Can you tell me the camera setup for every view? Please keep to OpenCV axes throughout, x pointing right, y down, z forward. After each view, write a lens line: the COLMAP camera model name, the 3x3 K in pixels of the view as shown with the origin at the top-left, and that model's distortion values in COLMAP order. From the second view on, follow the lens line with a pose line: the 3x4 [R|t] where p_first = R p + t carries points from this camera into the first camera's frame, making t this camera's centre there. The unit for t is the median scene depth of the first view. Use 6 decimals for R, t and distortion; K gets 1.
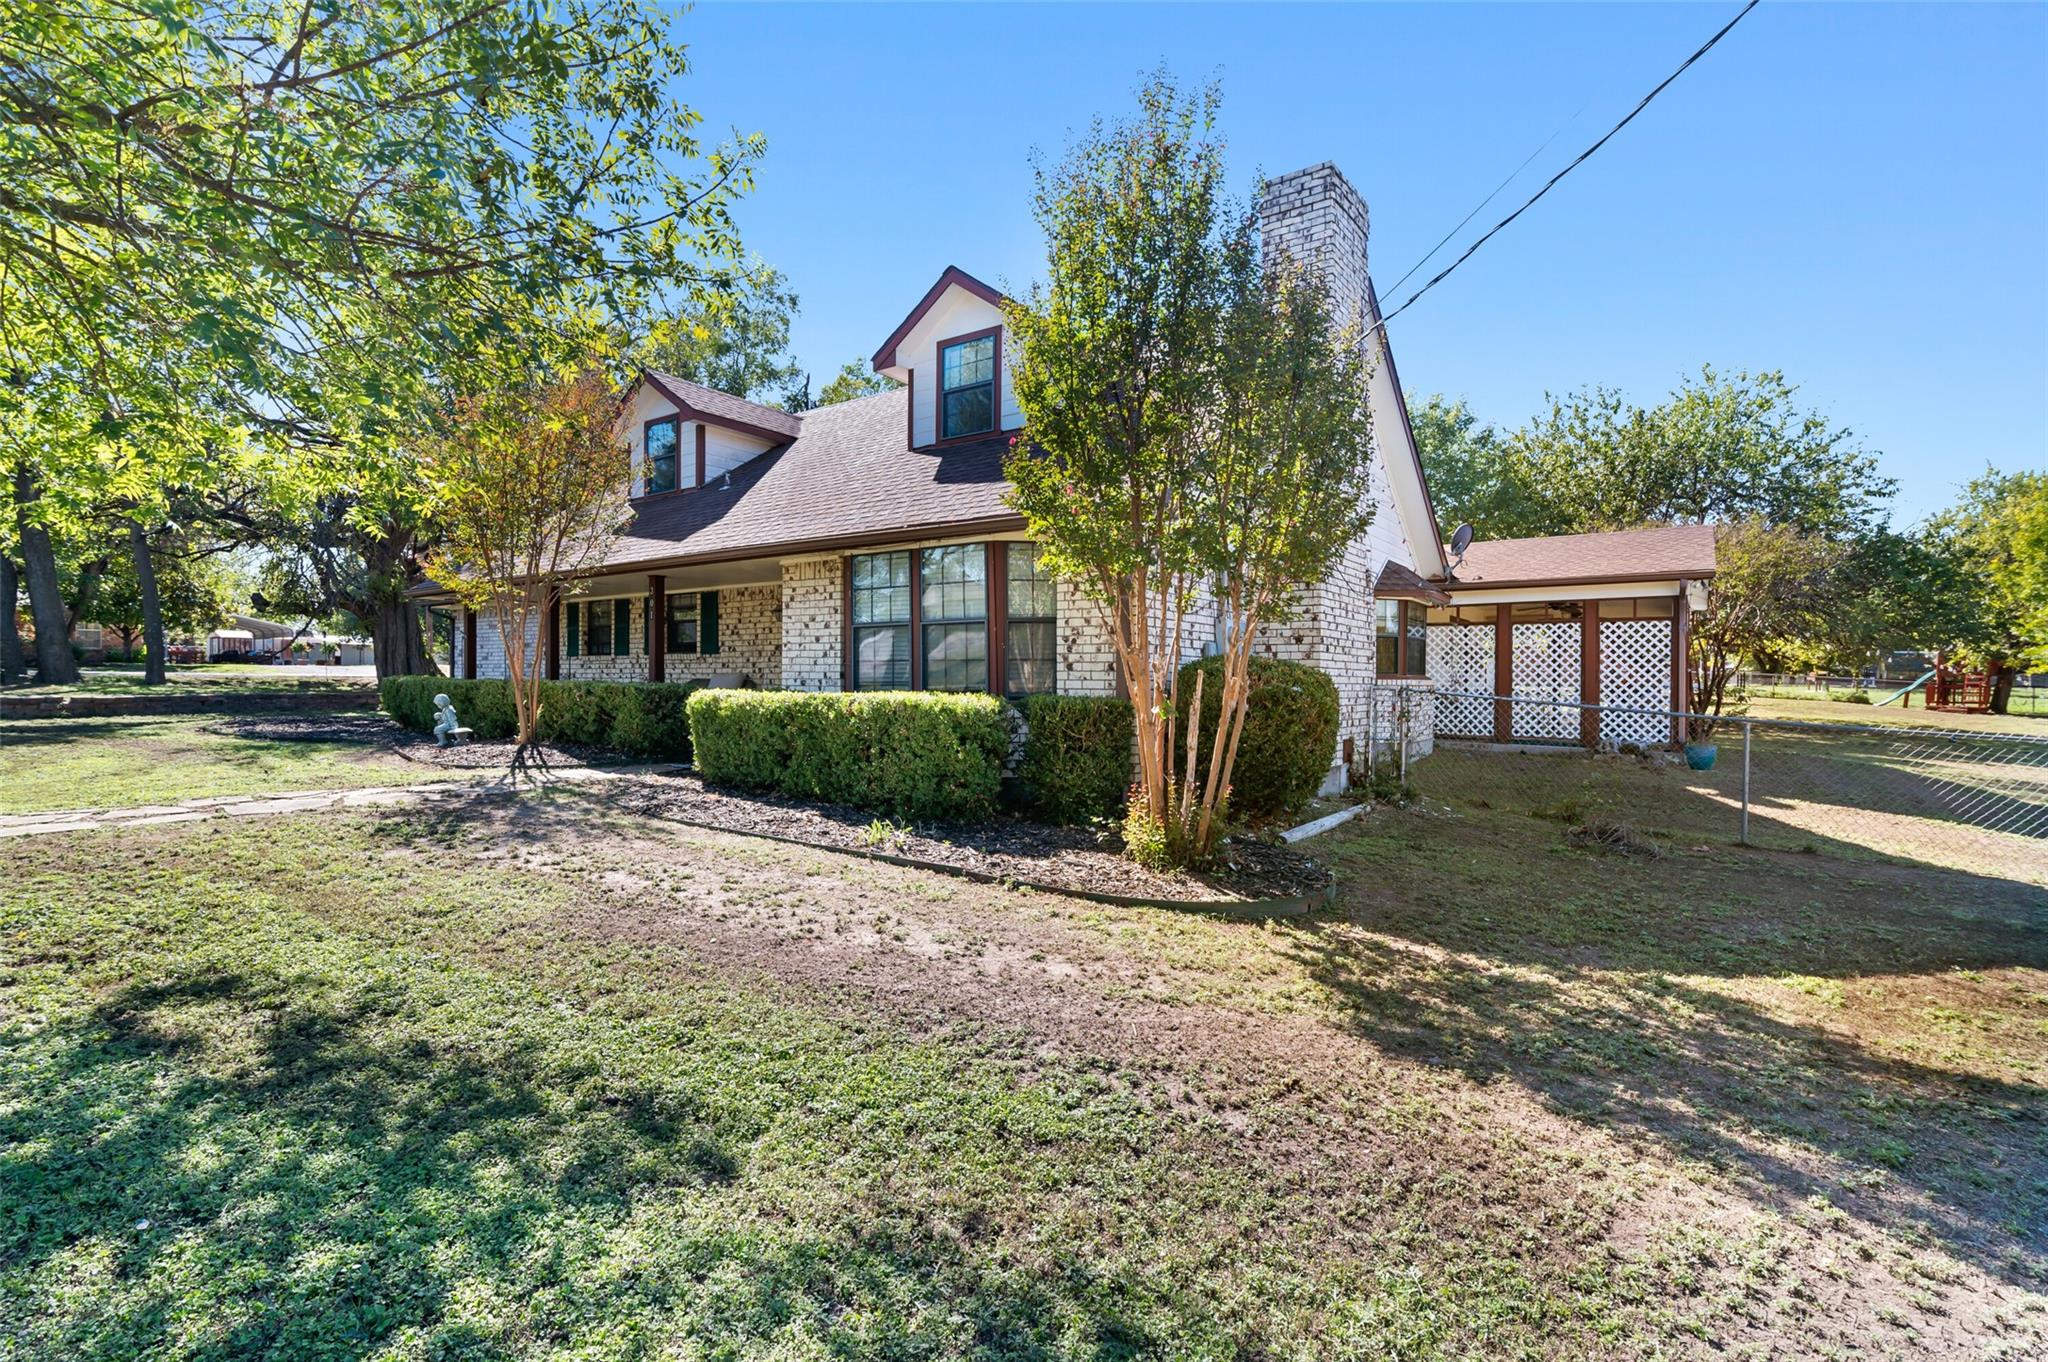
lens RADIAL K [[948.0, 0, 1019.4], [0, 948.0, 677.8], [0, 0, 1]] dist [-0.006321, -0.000459]
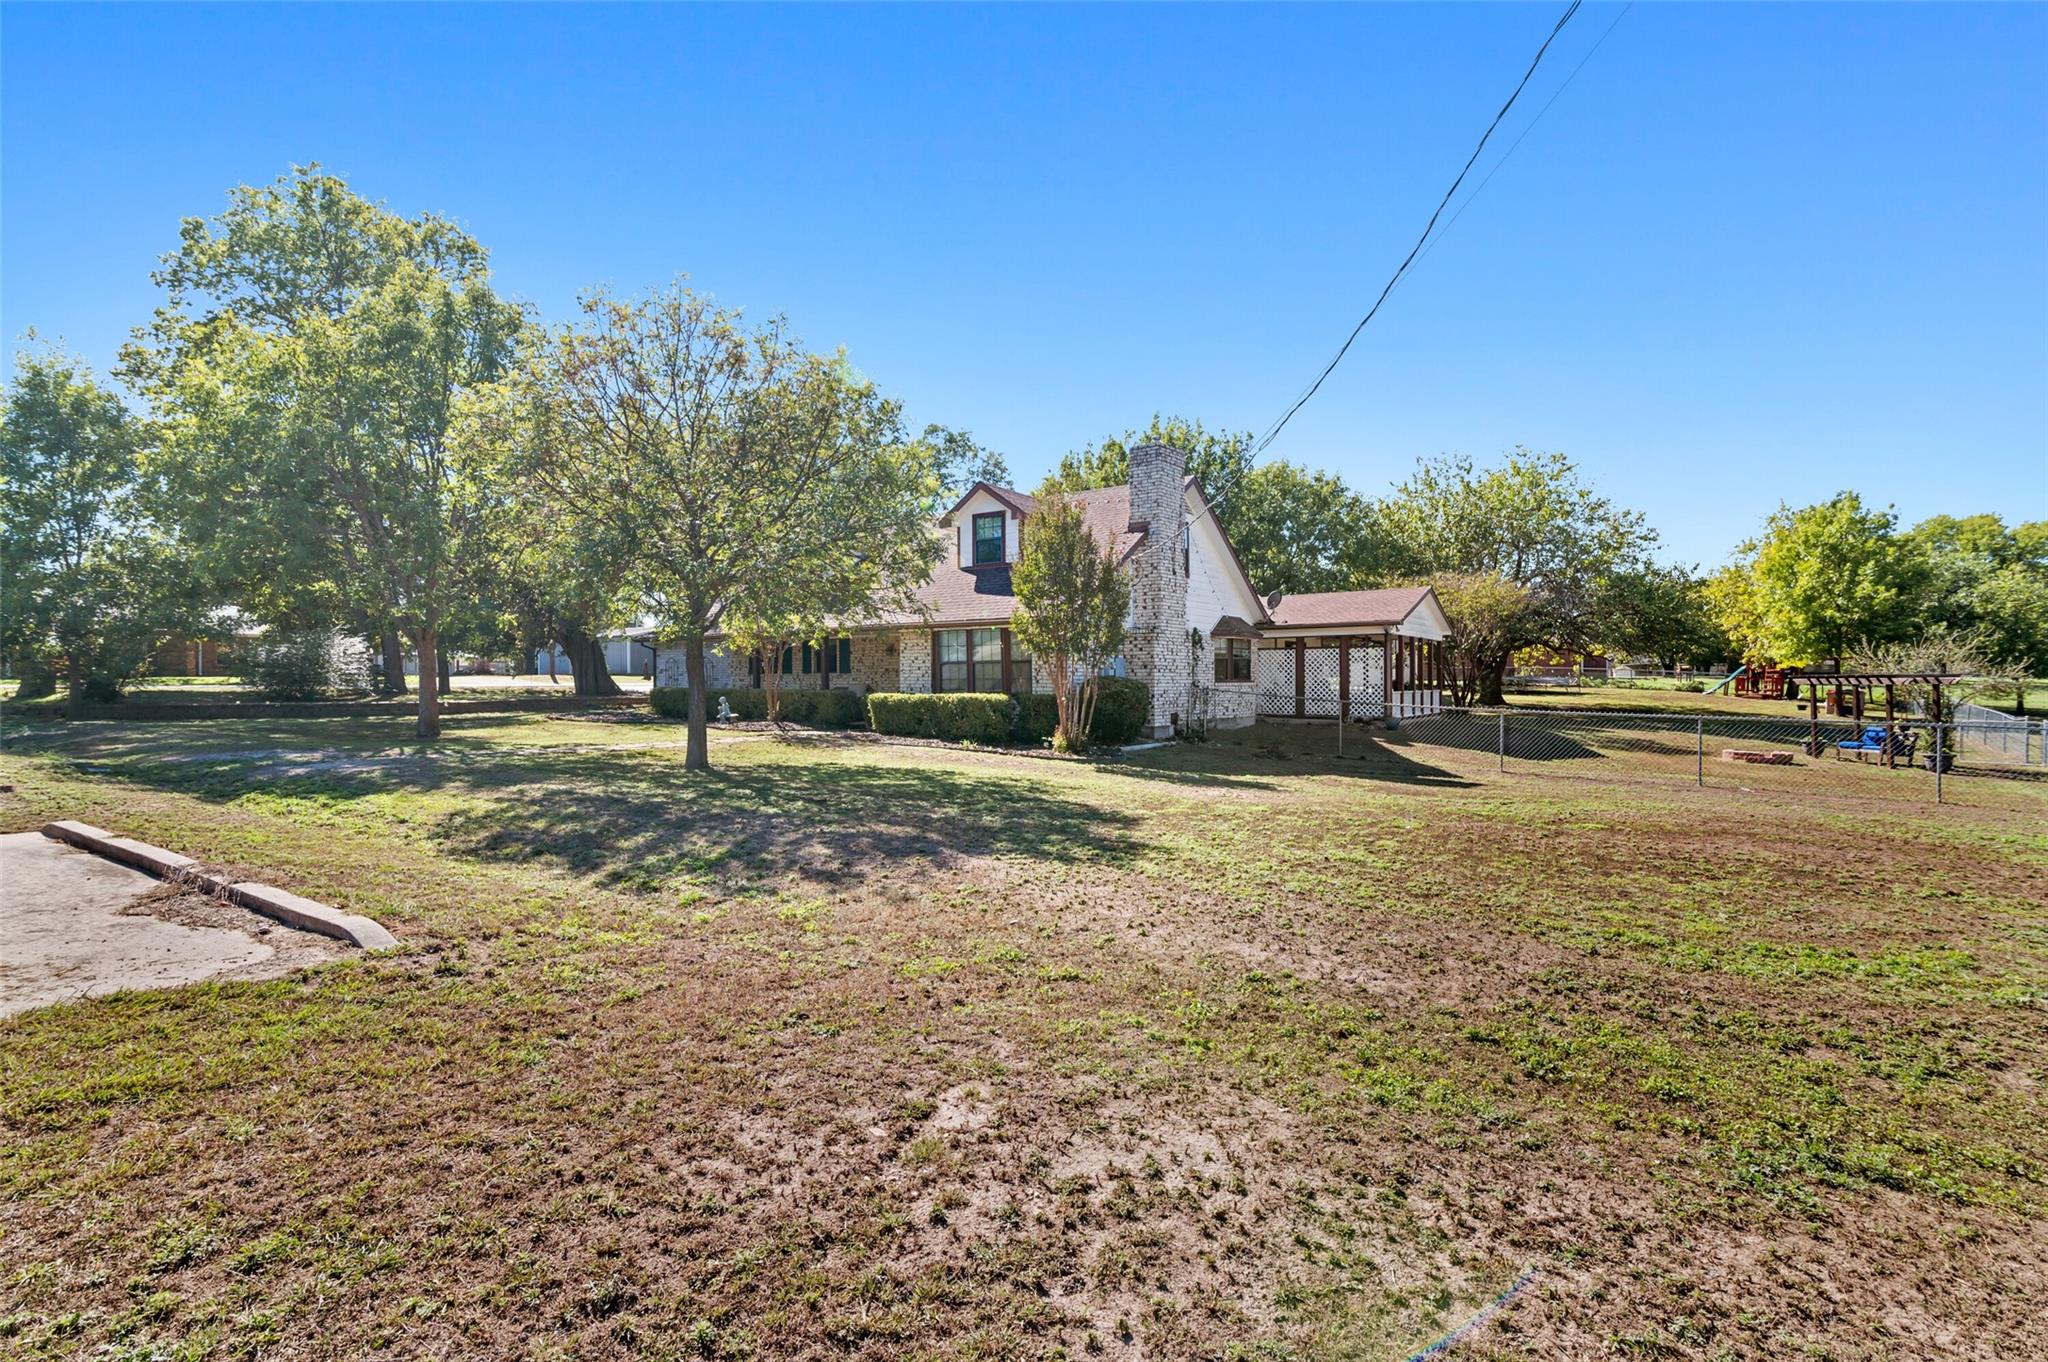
lens RADIAL K [[948.0, 0, 1019.4], [0, 948.0, 677.8], [0, 0, 1]] dist [-0.006321, -0.000459]
pose [[0.999937, -0.011190, 0.000461, 0.005504], [0.011189, 0.999934, 0.002700, -0.020455], [-0.000491, -0.002695, 0.999996, -0.994092]]
